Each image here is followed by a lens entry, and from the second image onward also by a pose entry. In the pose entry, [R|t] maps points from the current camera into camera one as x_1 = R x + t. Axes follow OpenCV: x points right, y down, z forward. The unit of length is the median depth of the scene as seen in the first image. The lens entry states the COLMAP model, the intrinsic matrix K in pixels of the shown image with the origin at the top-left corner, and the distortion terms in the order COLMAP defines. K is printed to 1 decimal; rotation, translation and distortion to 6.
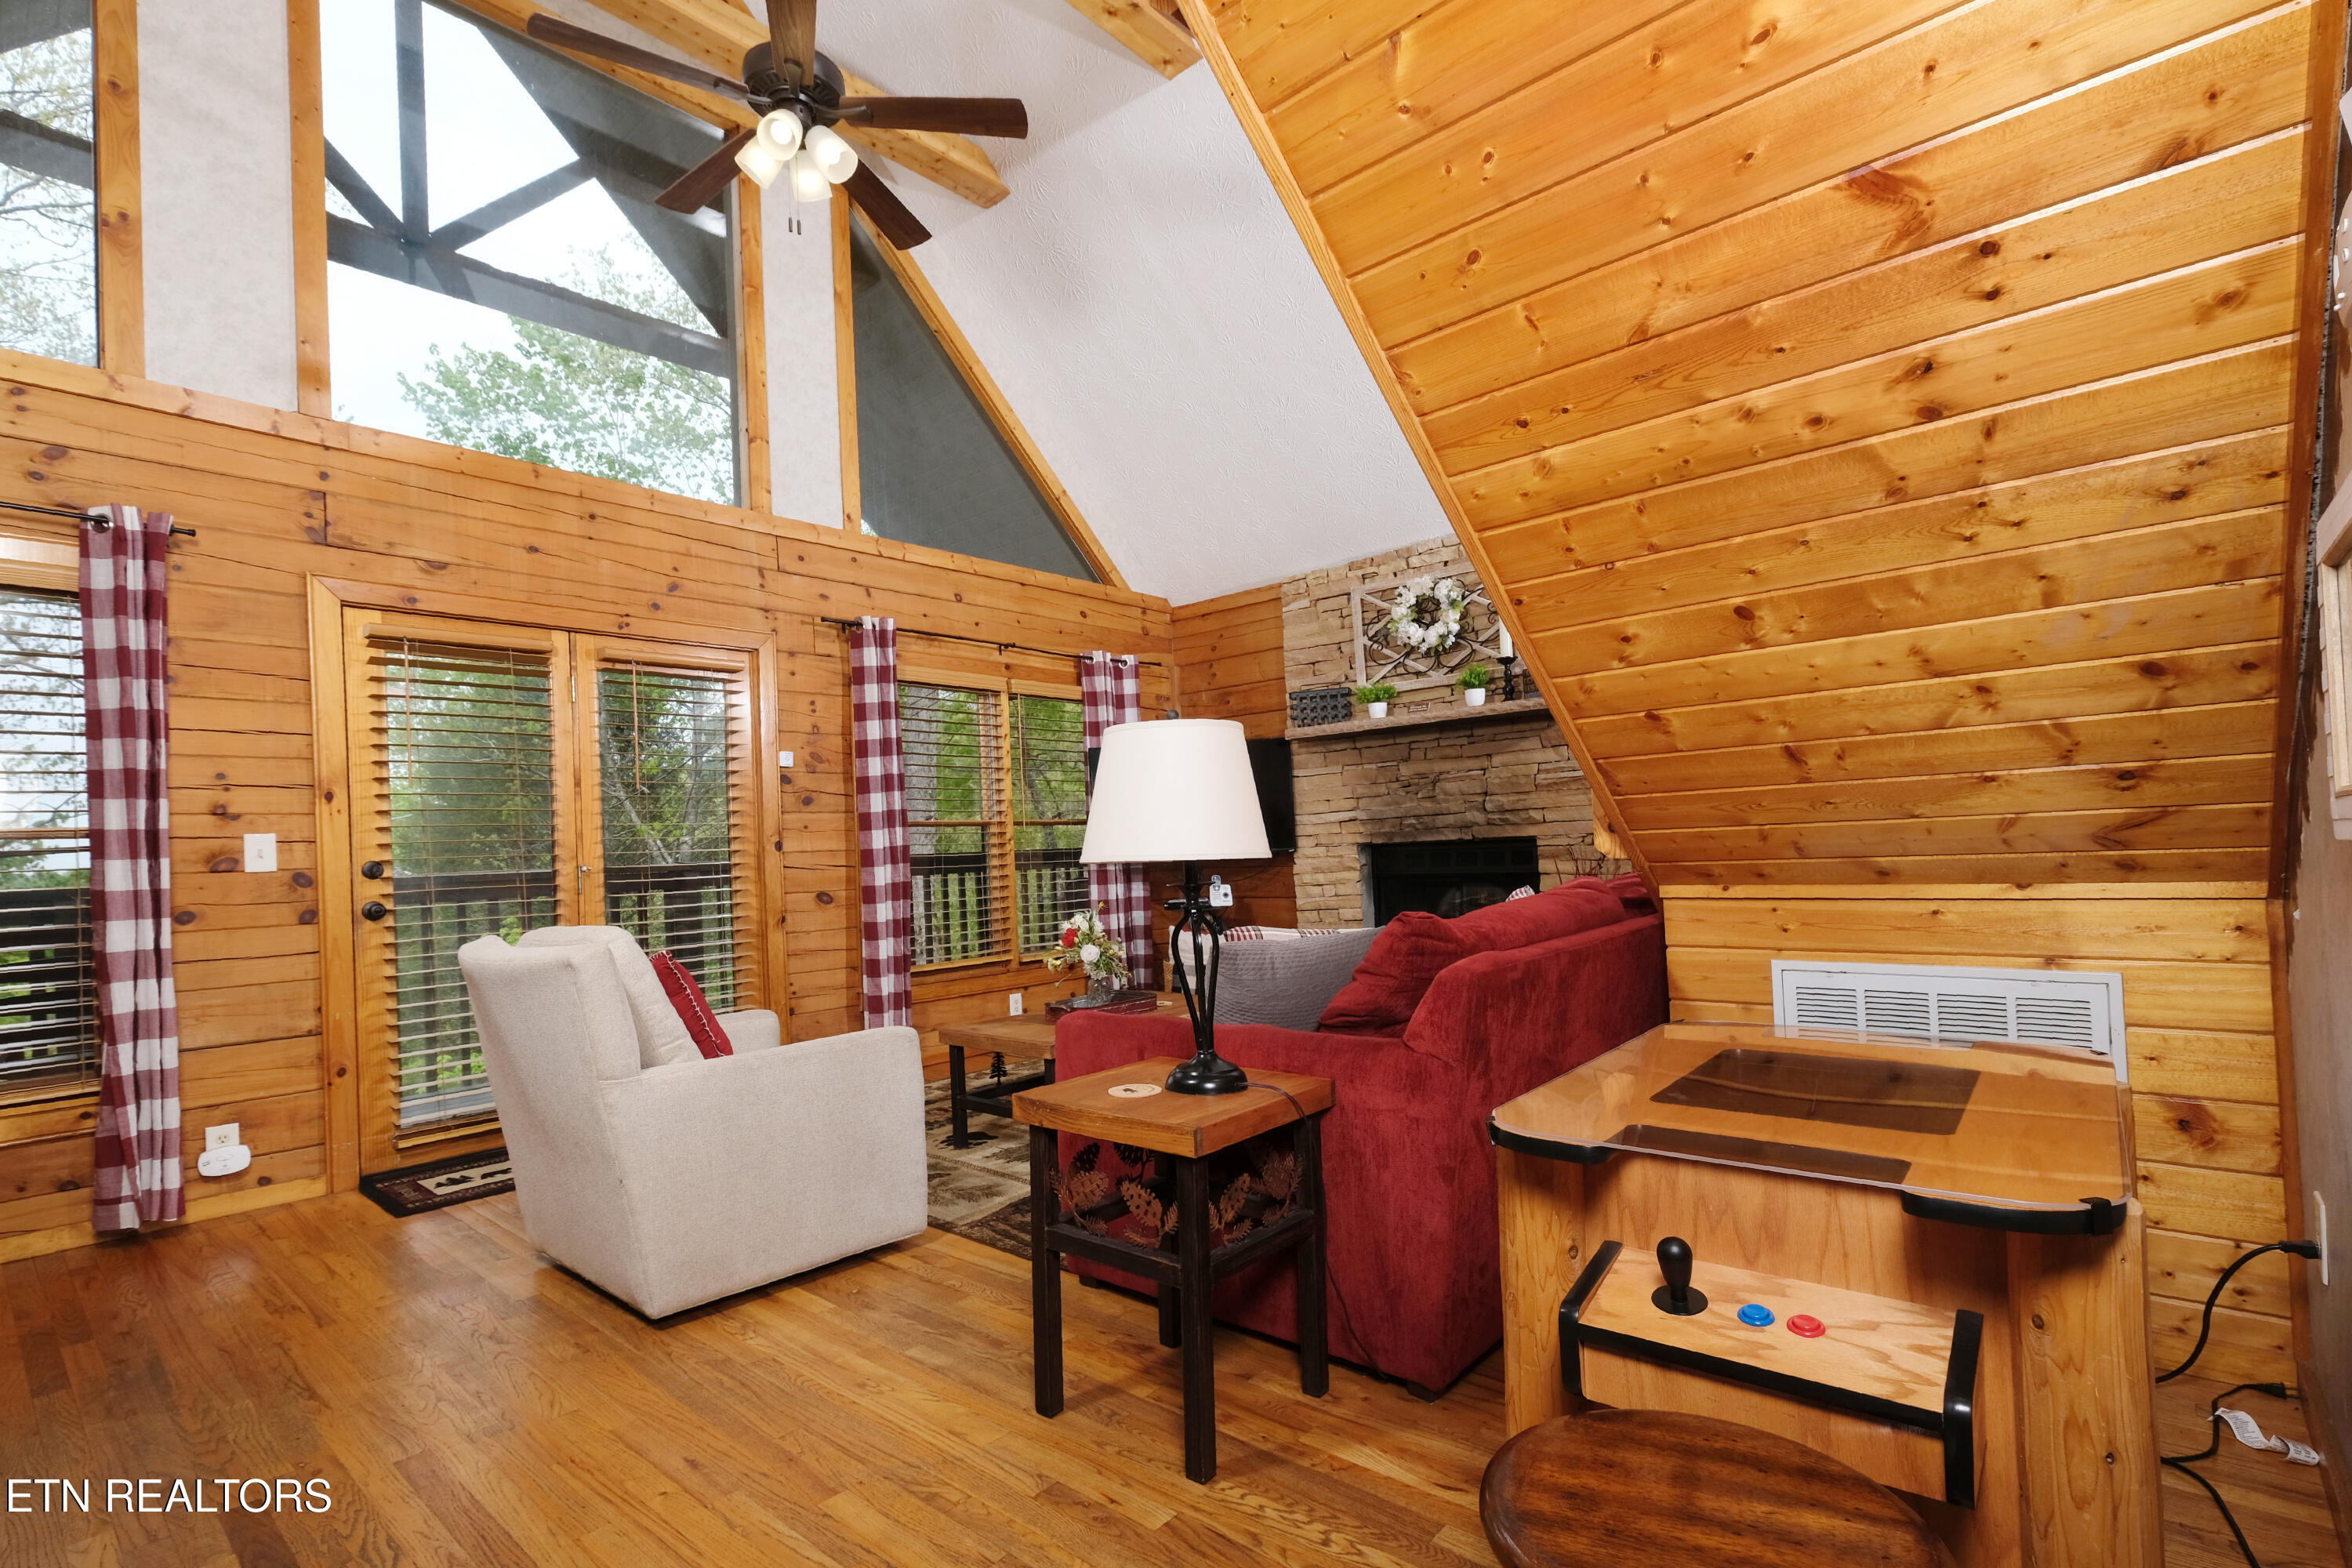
lens RADIAL K [[1093.3, 0, 1182.4], [0, 1093.3, 829.6], [0, 0, 1]] dist [0.003027, -0.002666]
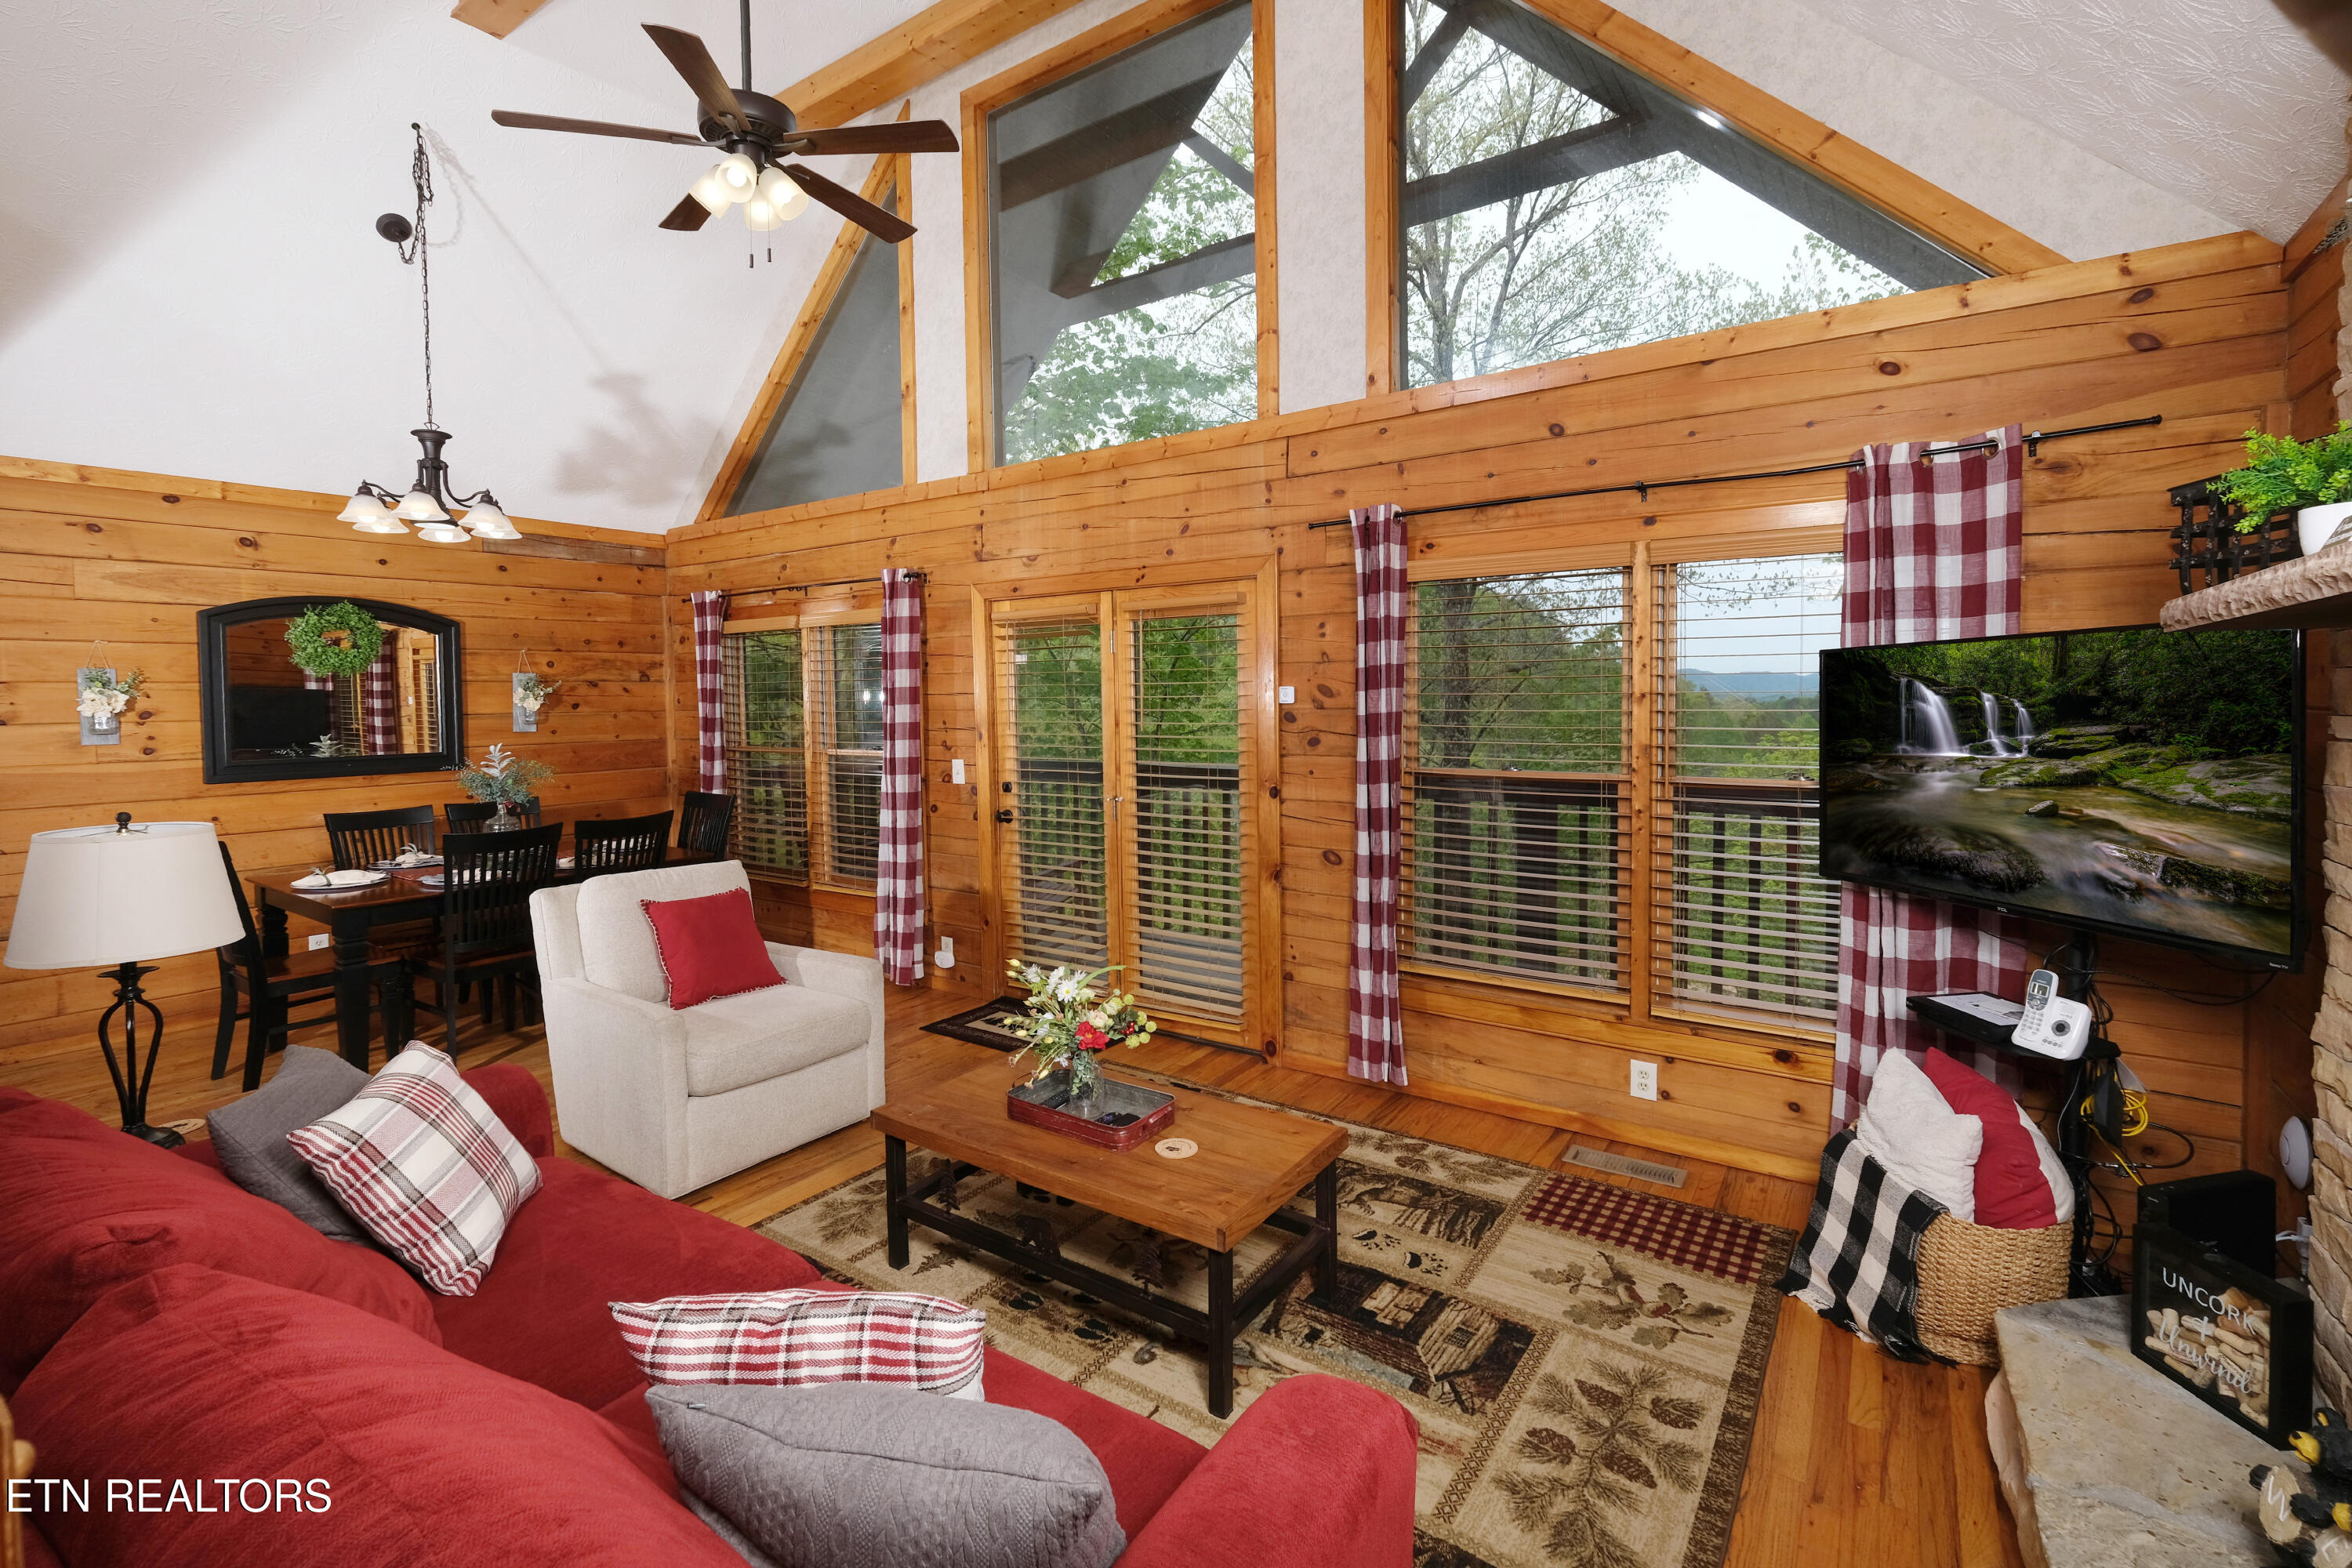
lens RADIAL K [[1041.9, 0, 1114.7], [0, 1041.9, 729.1], [0, 0, 1]] dist [-0.008068, 0.001132]
pose [[0.089109, 0.069118, -0.993621, 0.537752], [0.026151, 0.997083, 0.071705, -0.118220], [0.995679, -0.032374, 0.087041, 0.926562]]
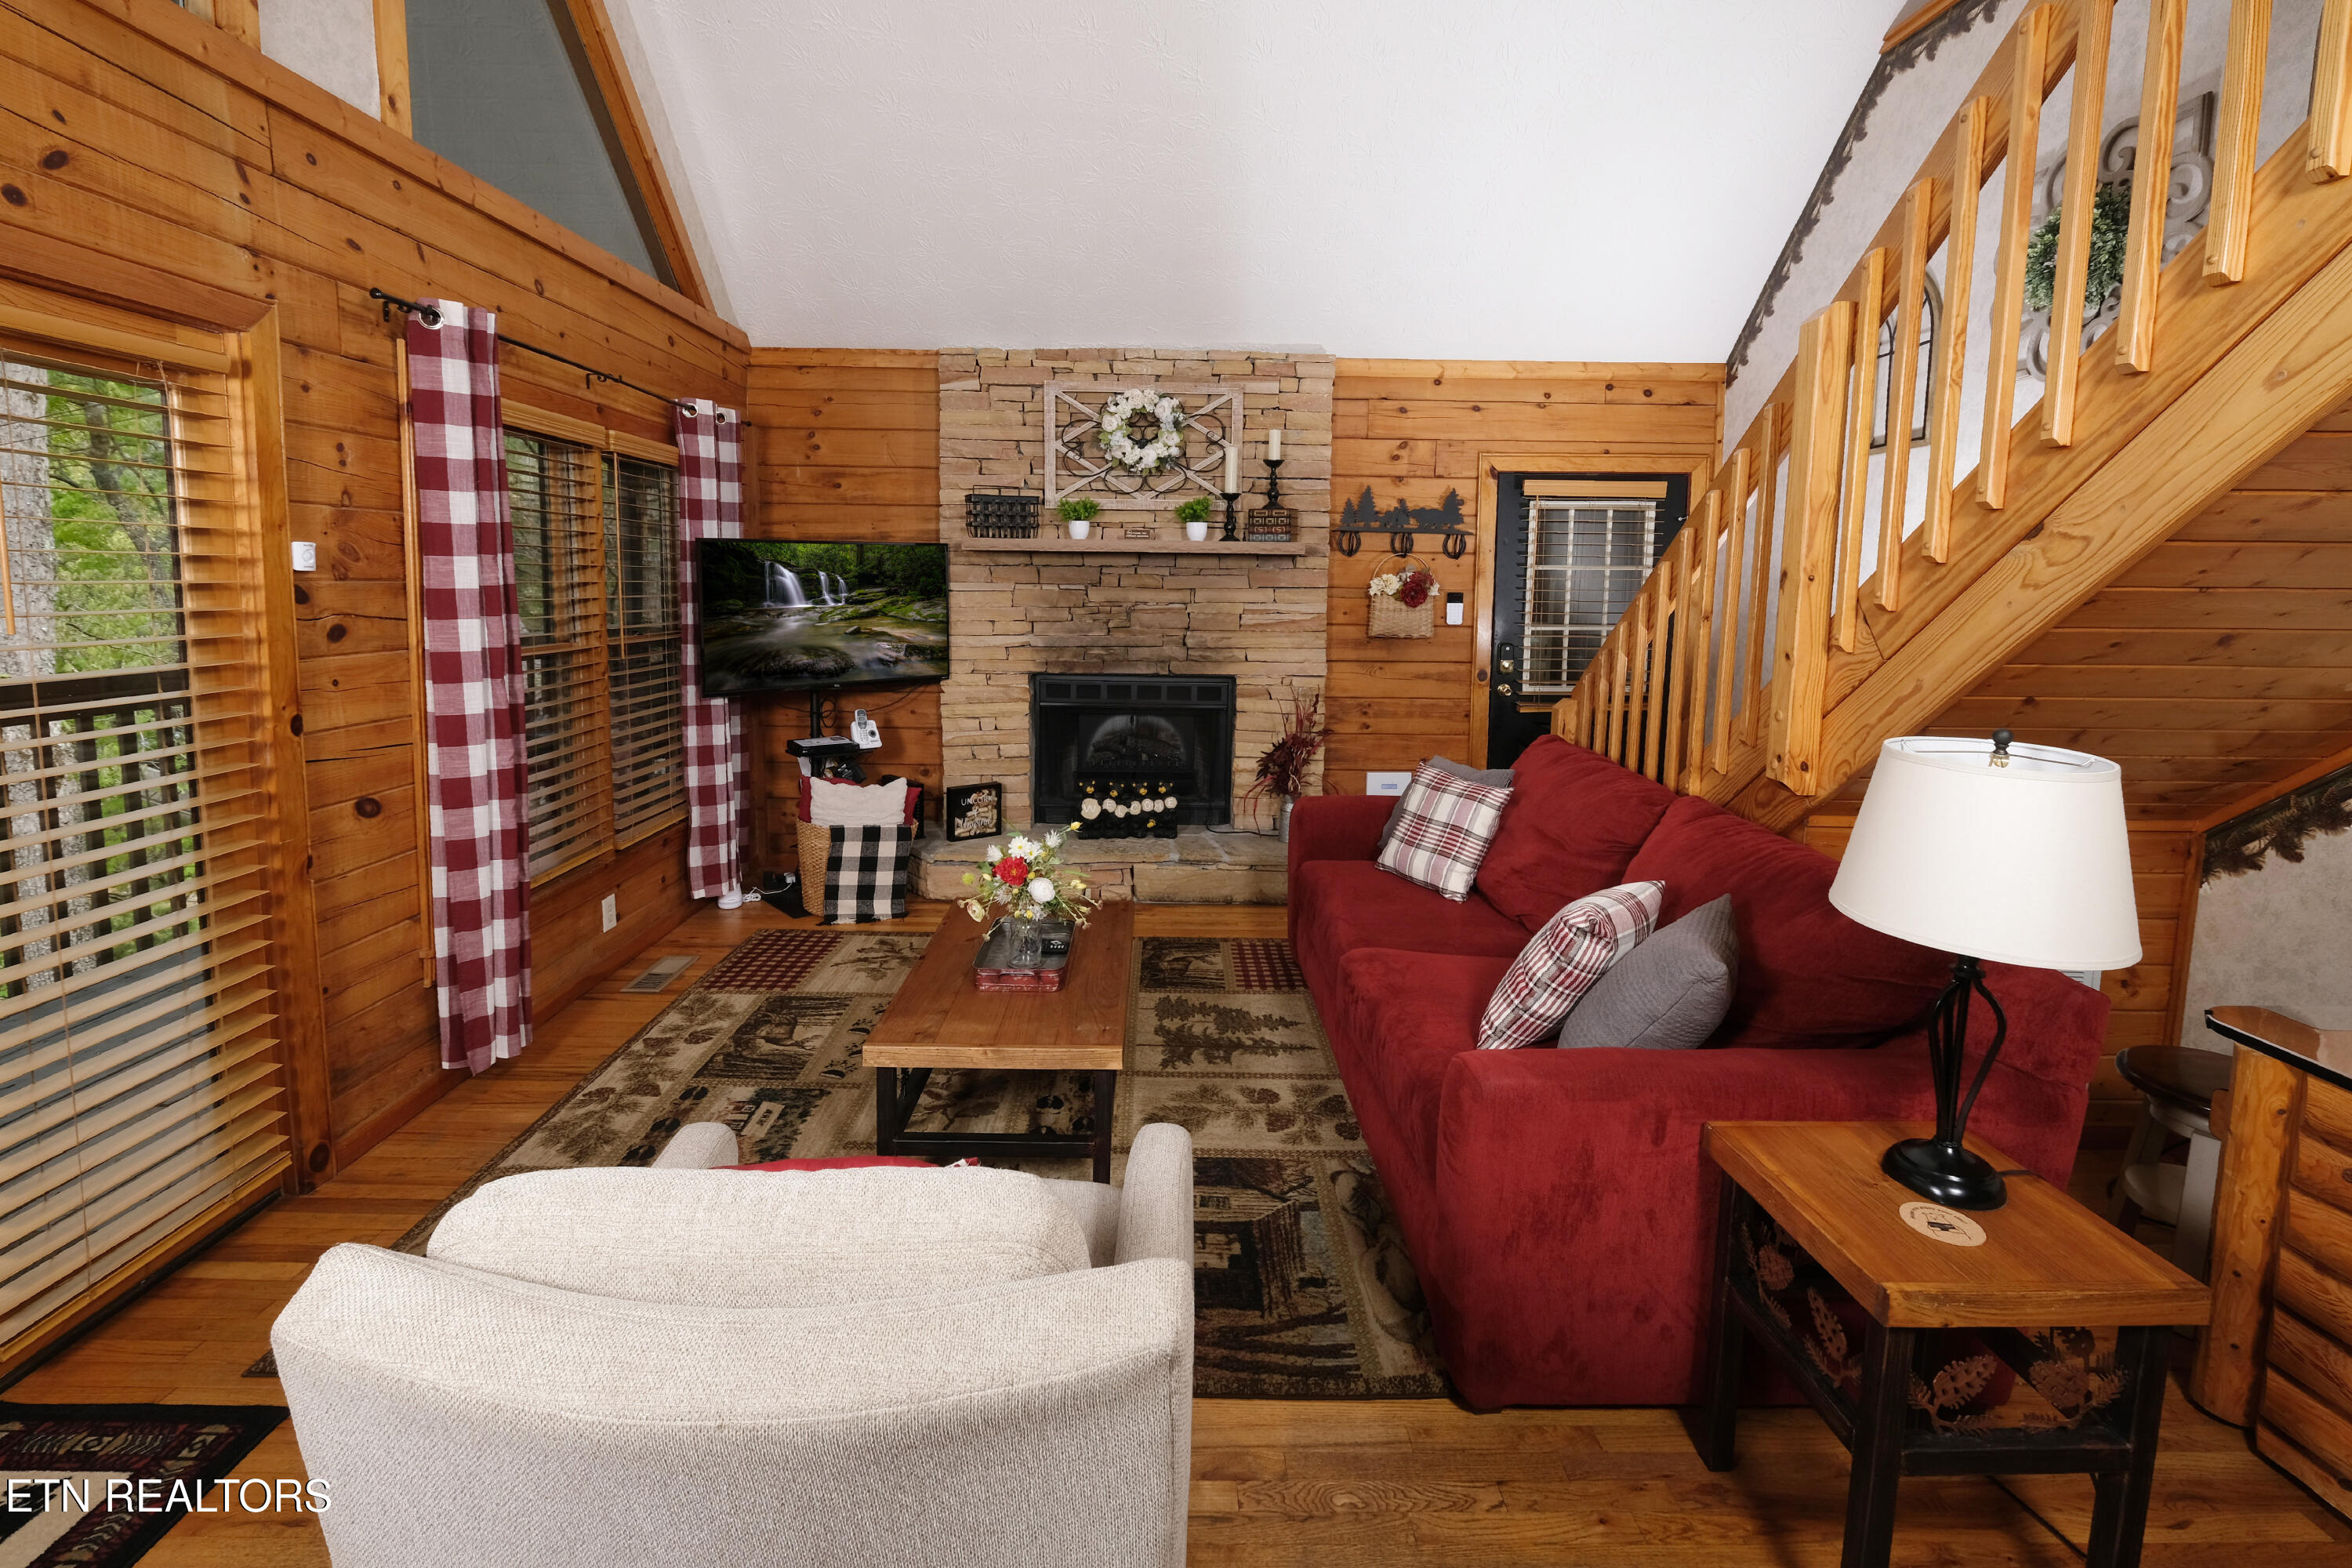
lens RADIAL K [[1041.9, 0, 1175.4], [0, 1041.9, 684.1], [0, 0, 1]] dist [-0.008068, 0.001132]
pose [[0.736561, -0.017596, 0.676142, -0.459829], [-0.056376, 0.994586, 0.087298, -0.082726], [-0.674017, -0.102419, 0.731581, 0.419295]]
